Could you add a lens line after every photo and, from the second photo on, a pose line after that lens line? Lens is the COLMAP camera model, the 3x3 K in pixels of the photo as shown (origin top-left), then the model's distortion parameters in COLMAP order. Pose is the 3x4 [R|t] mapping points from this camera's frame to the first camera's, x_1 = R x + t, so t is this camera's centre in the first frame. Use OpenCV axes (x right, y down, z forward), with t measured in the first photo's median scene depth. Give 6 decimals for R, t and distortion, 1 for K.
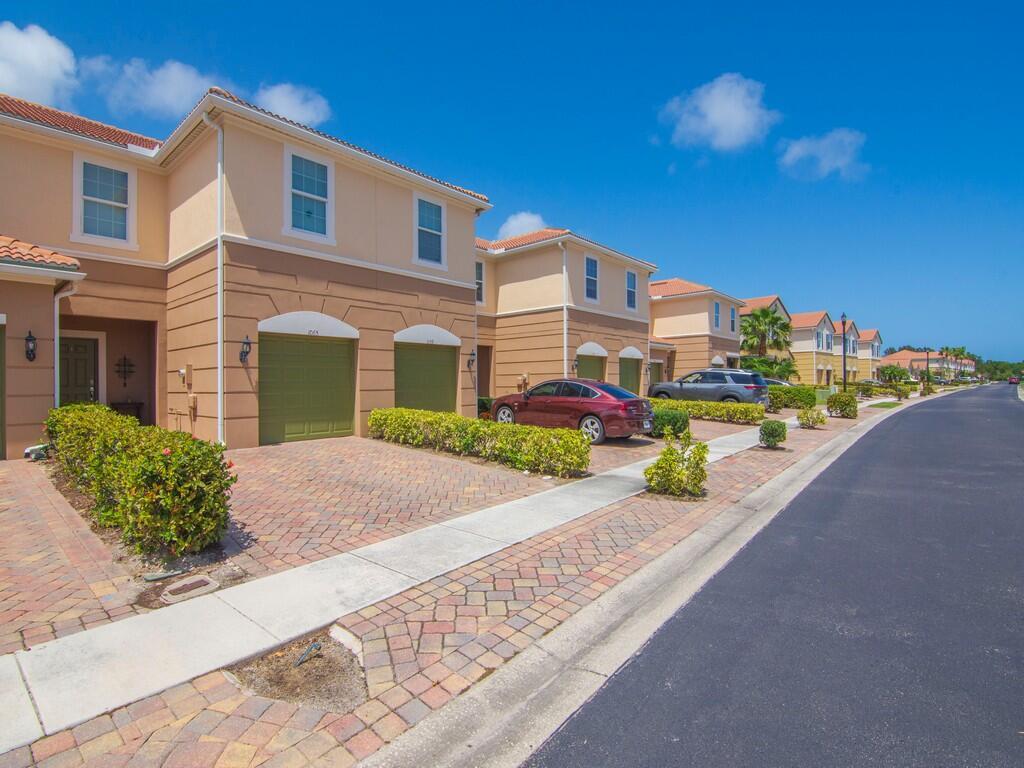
lens RADIAL K [[501.2, 0, 511.7], [0, 501.2, 374.5], [0, 0, 1]] dist [-0.019967, -0.002106]
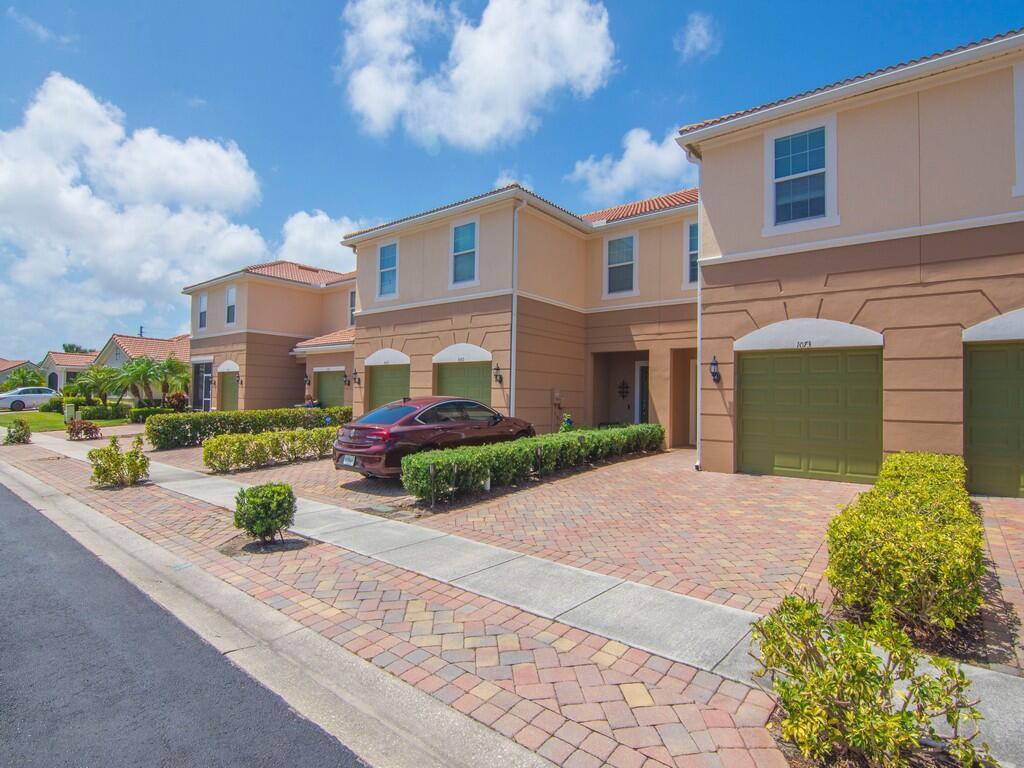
lens RADIAL K [[531.8, 0, 510.9], [0, 531.8, 404.0], [0, 0, 1]] dist [-0.001435, -0.000022]
pose [[0.011385, 0.010602, -0.999879, 0.509073], [-0.008906, 0.999905, 0.010501, 0.007086], [0.999896, 0.008785, 0.011478, 0.590516]]
